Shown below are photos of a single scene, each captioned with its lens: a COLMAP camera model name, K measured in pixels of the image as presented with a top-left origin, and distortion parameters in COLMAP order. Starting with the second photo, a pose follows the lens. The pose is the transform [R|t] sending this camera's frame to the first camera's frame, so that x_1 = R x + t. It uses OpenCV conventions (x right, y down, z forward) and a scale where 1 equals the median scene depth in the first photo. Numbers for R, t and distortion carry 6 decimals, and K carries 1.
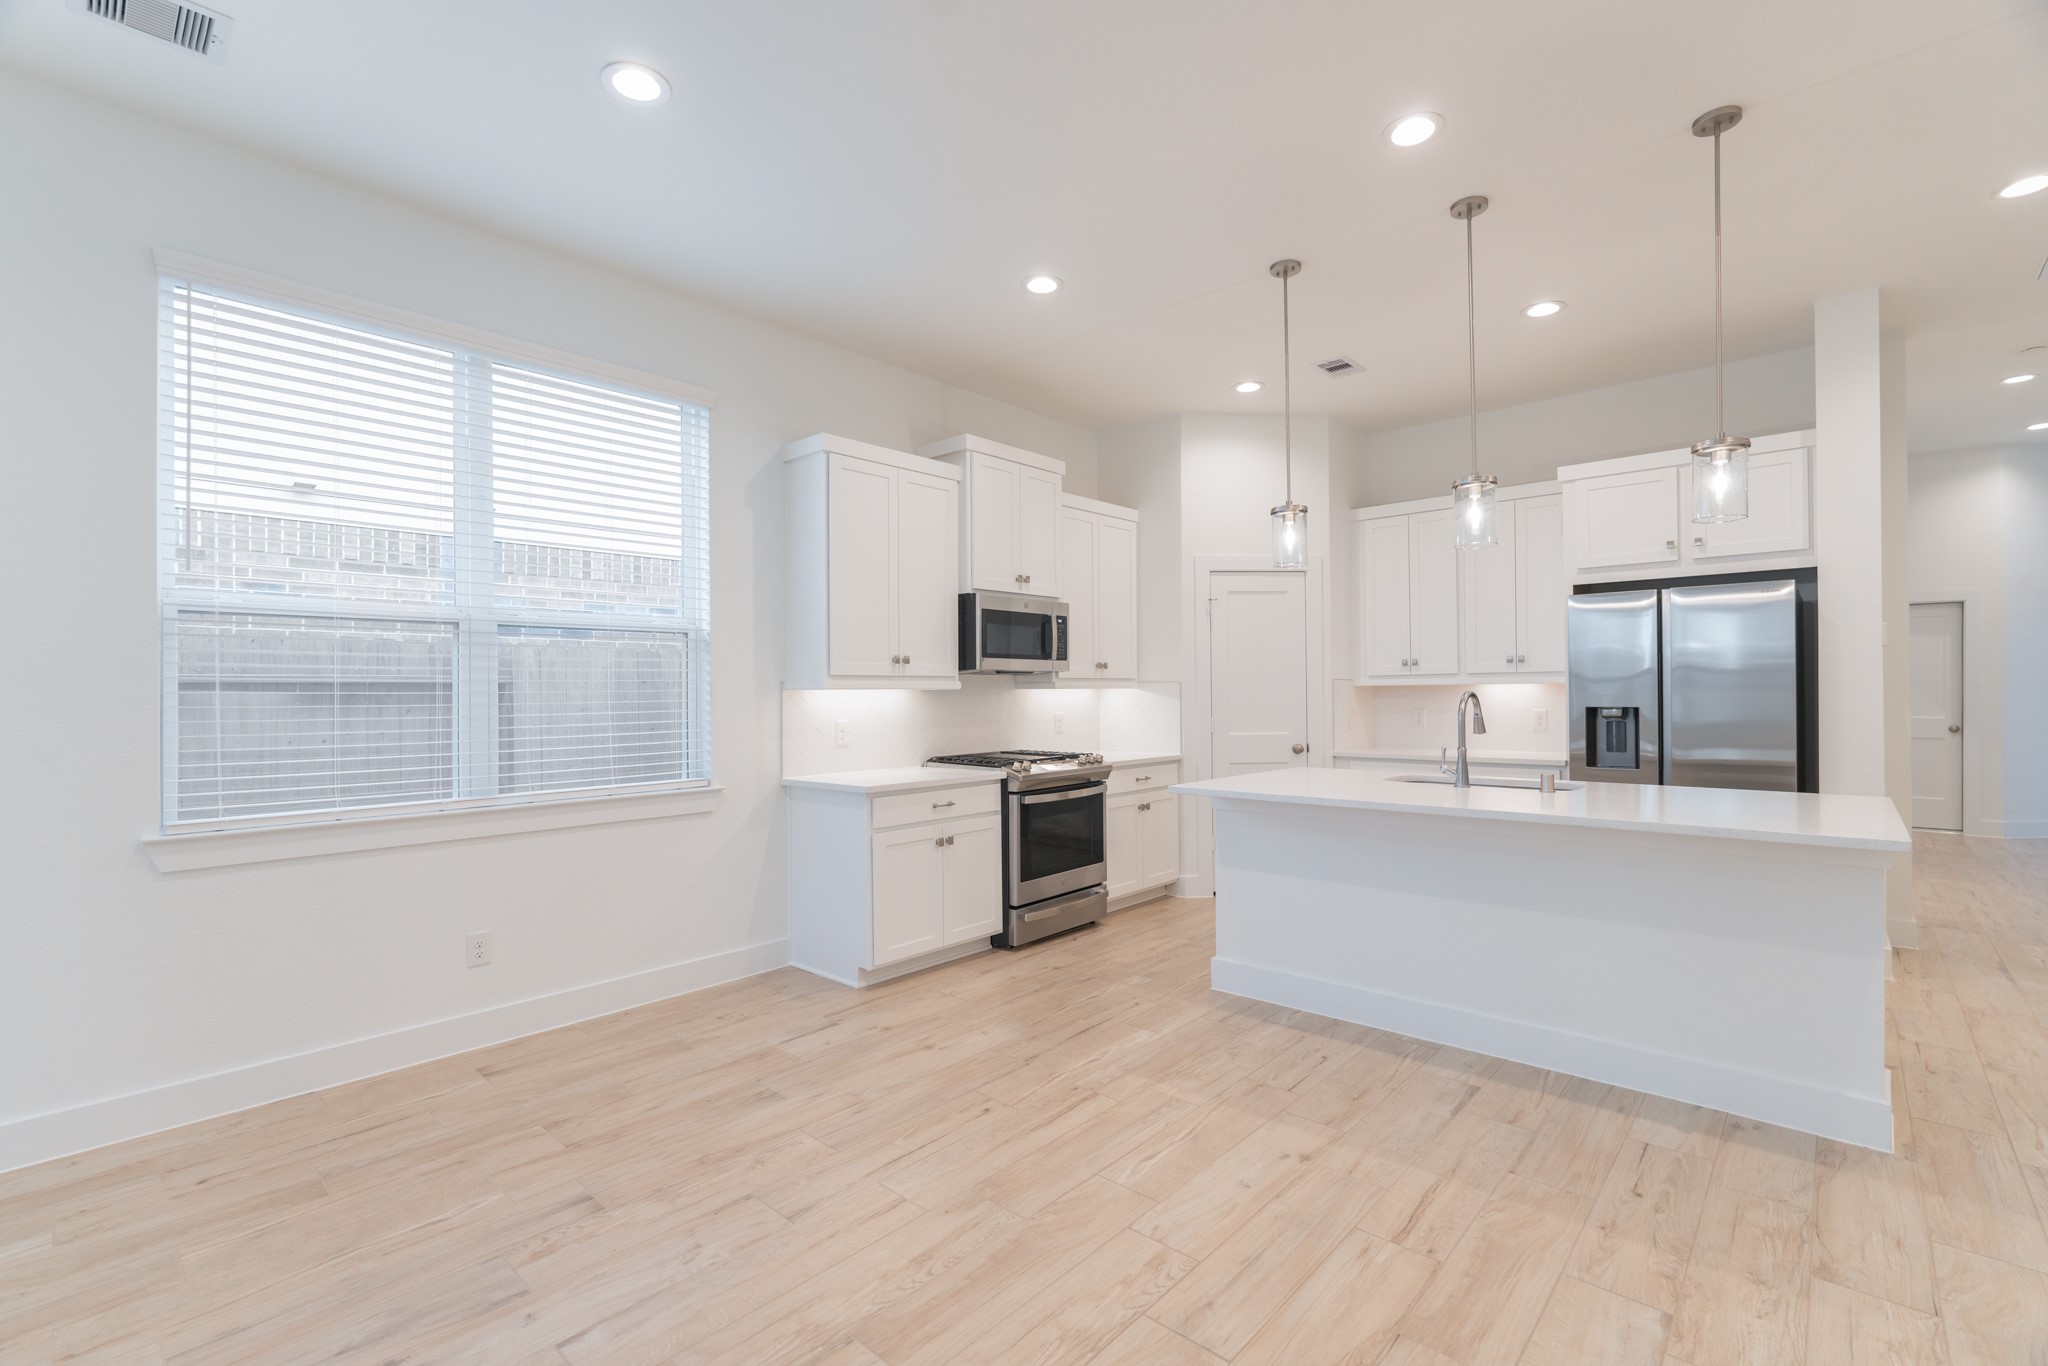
lens RADIAL K [[902.8, 0, 1025.2], [0, 902.8, 690.7], [0, 0, 1]] dist [-0.007939, 0.000476]
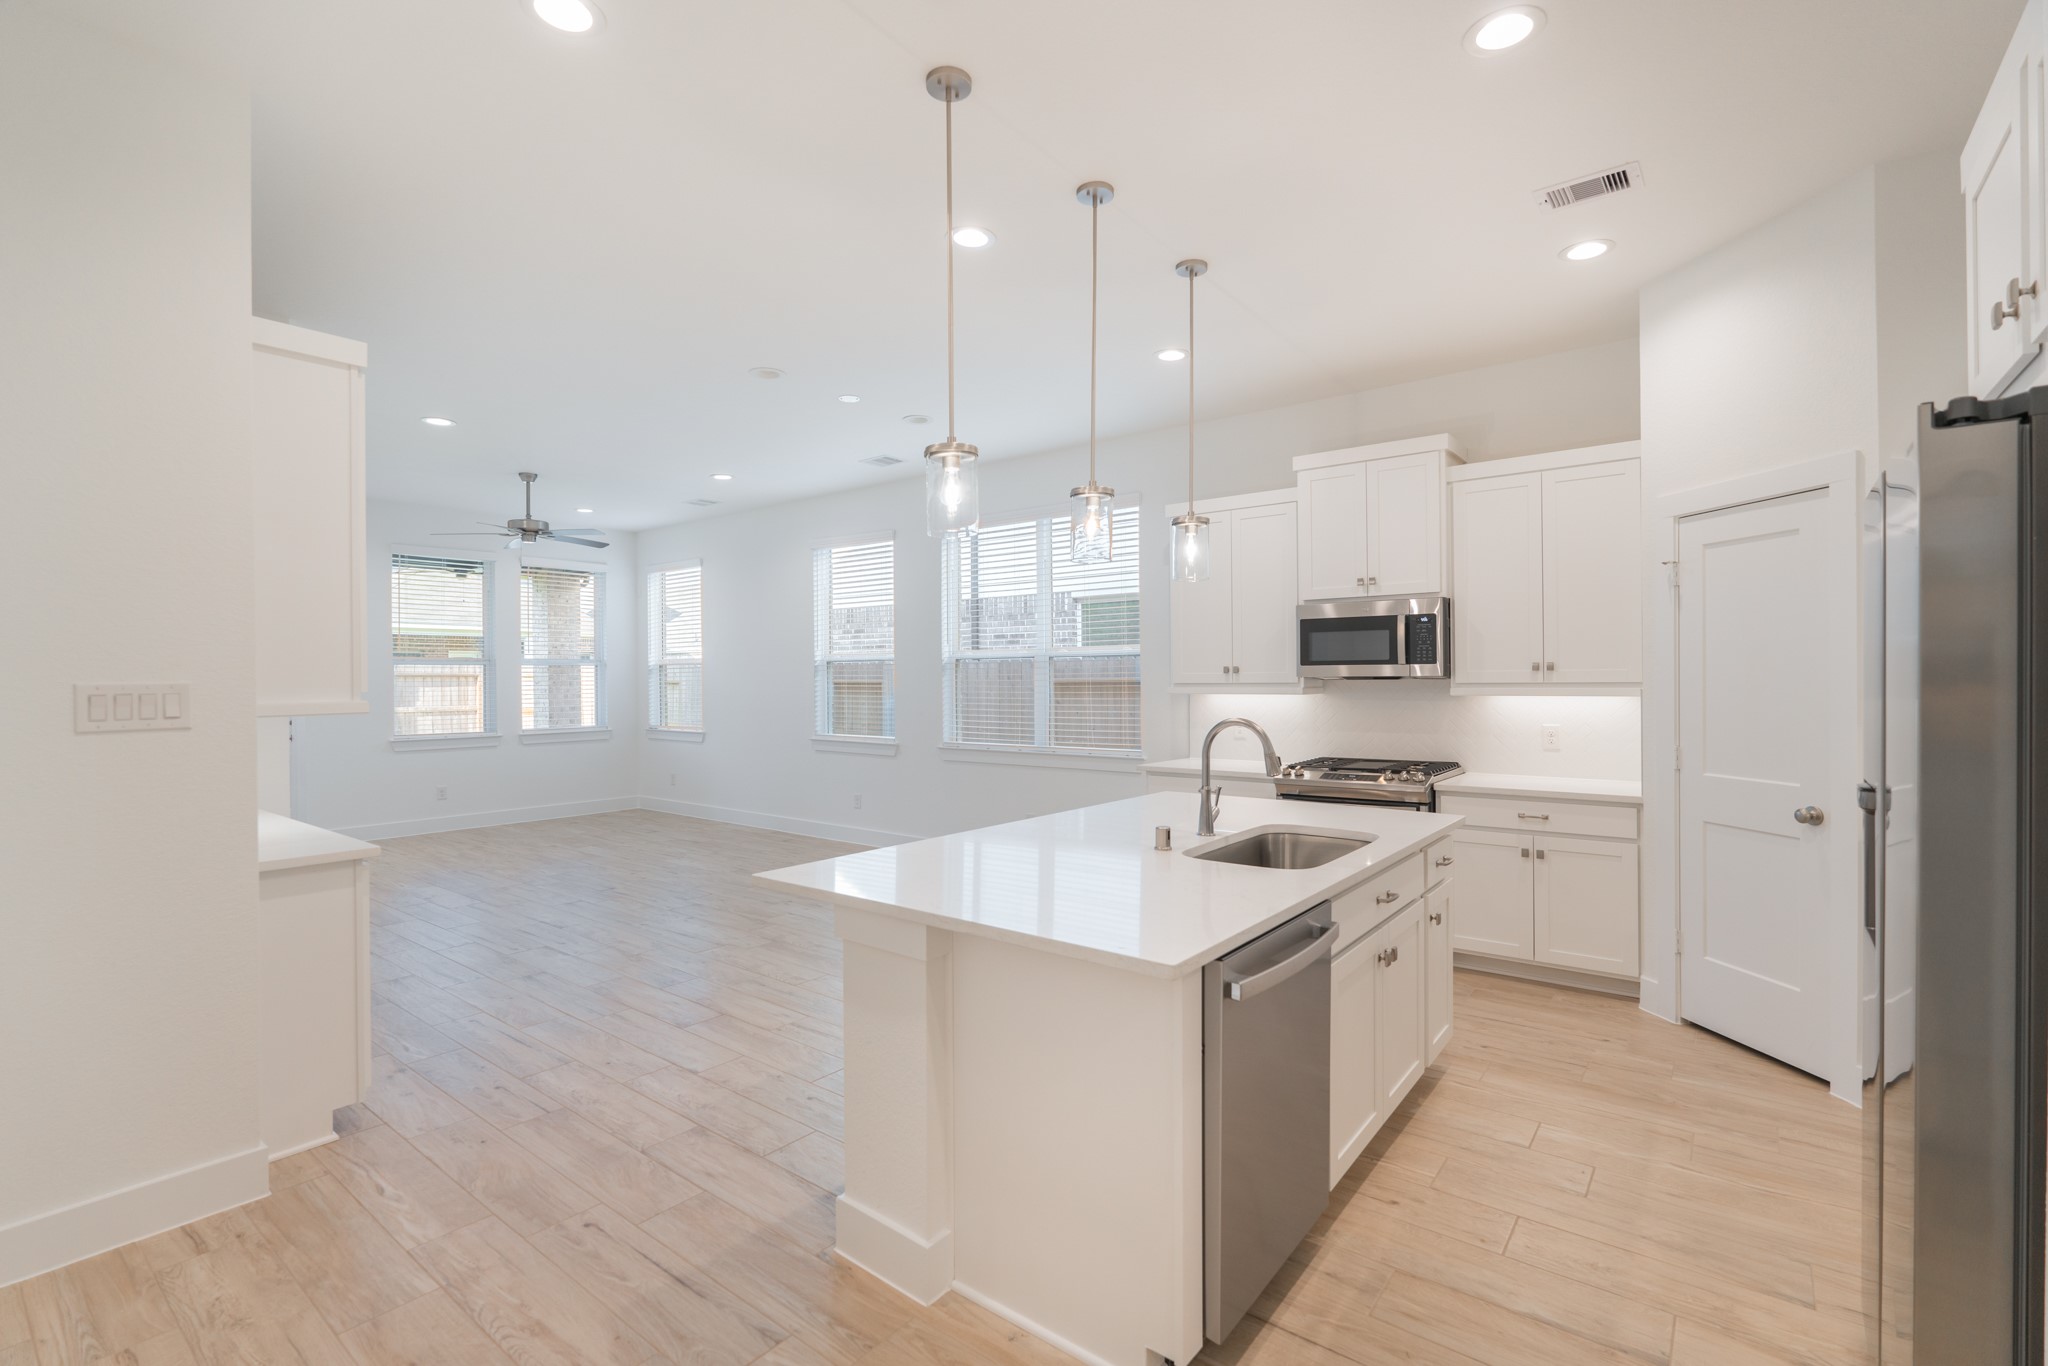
lens RADIAL K [[920.7, 0, 1024.0], [0, 920.7, 683.0], [0, 0, 1]] dist [-0.001905, 0.000104]
pose [[0.074956, 0.013530, -0.997095, 1.051307], [0.008672, 0.999861, 0.014220, -0.035971], [0.997149, -0.009713, 0.074828, 0.623159]]
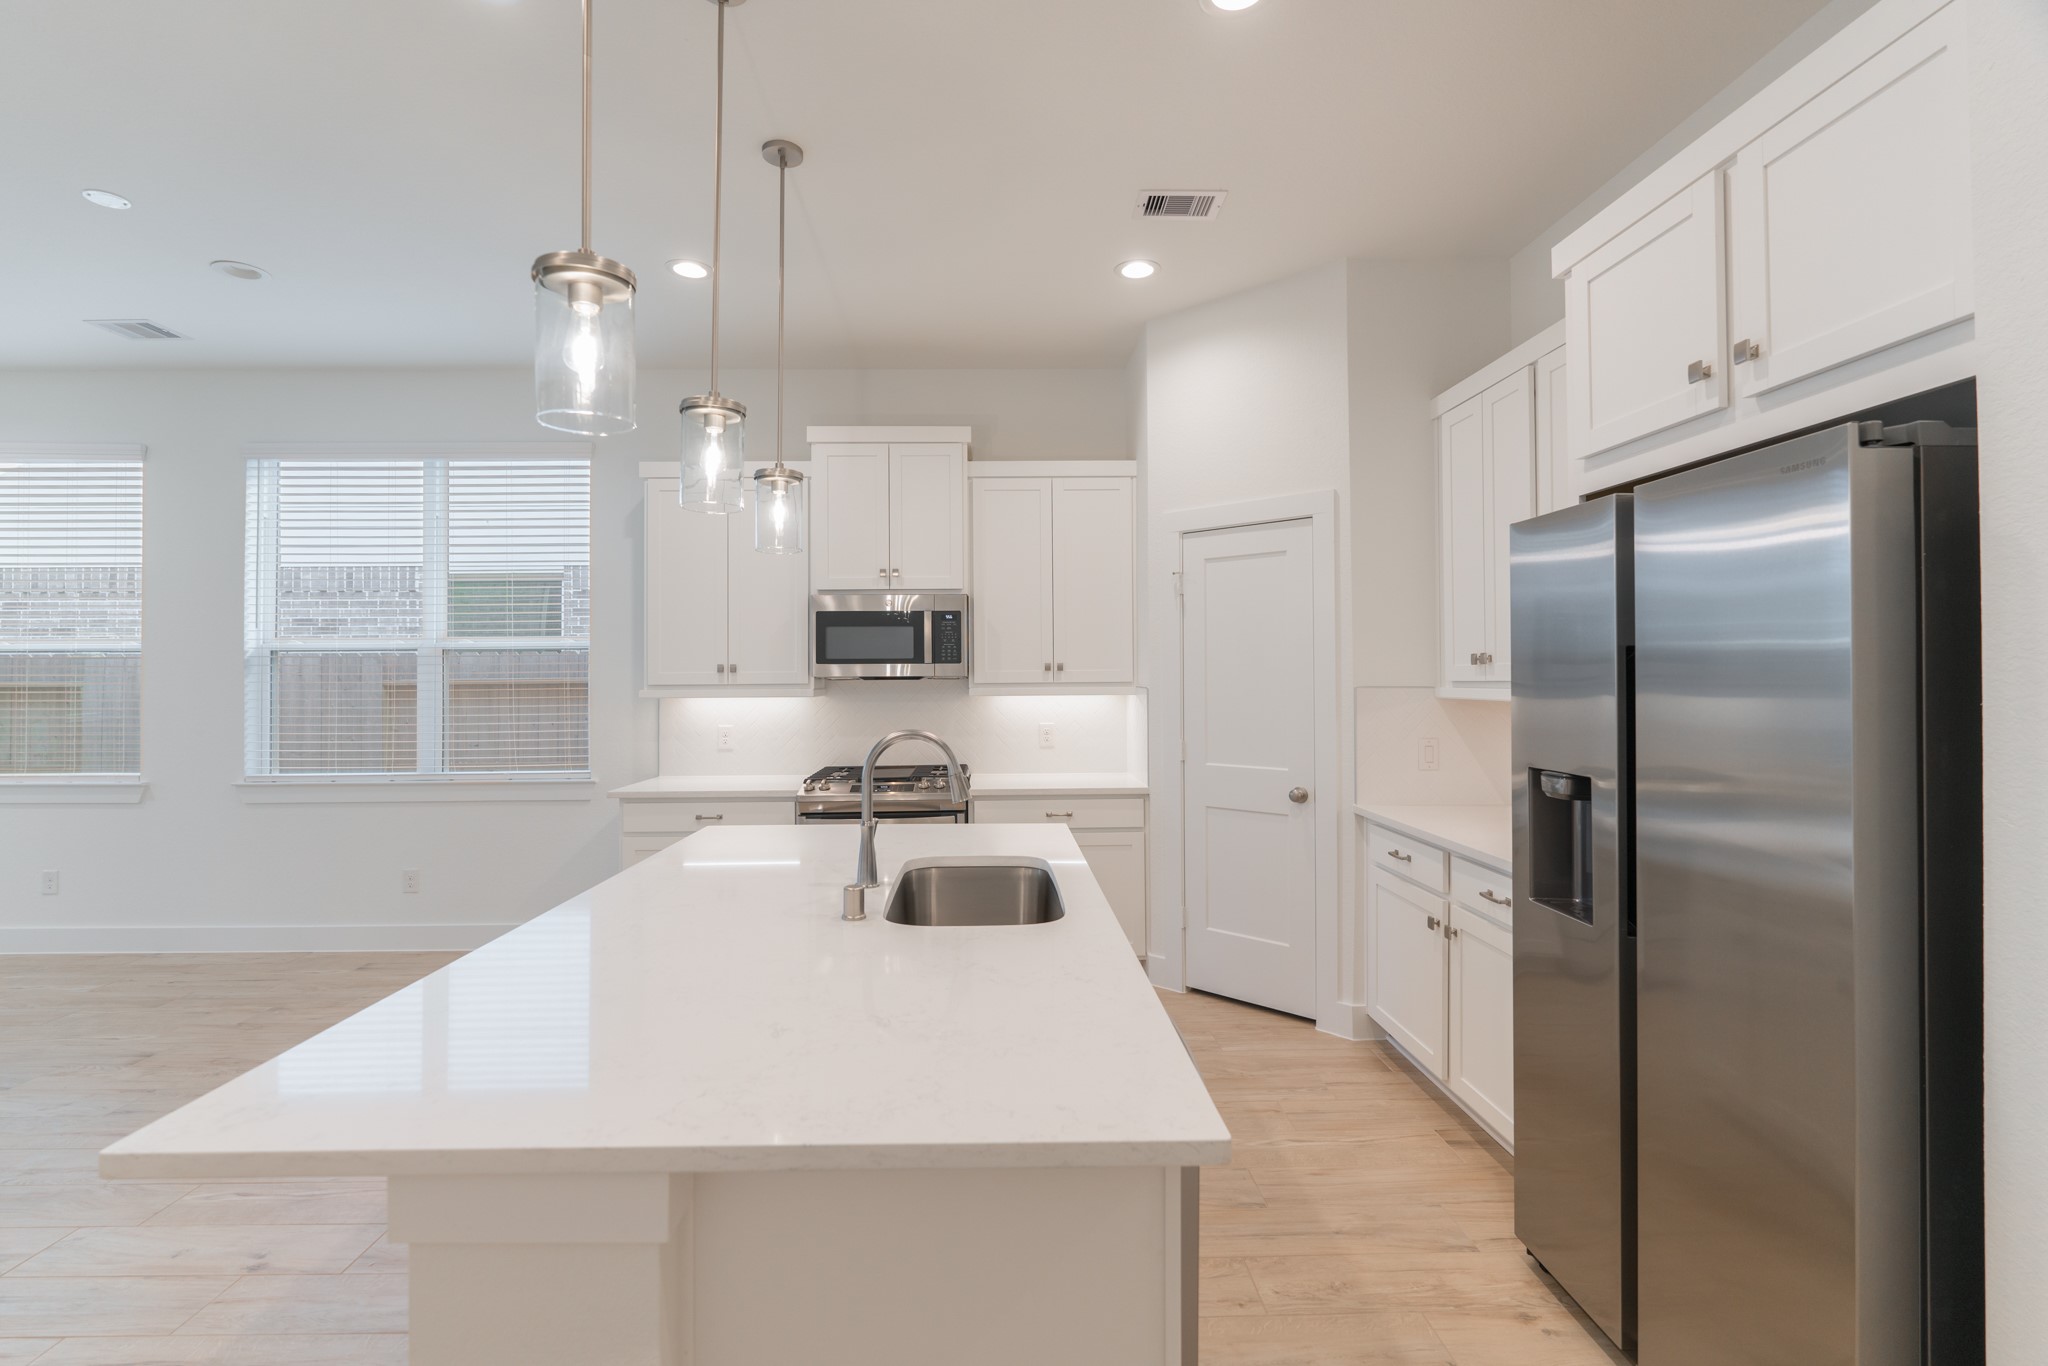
lens RADIAL K [[926.1, 0, 1004.6], [0, 926.1, 663.7], [0, 0, 1]] dist [-0.008082, 0.000559]
pose [[0.687915, -0.004095, -0.725780, 0.812417], [0.002525, 0.999992, -0.003249, -0.035048], [0.725787, 0.000402, 0.687919, 0.508208]]
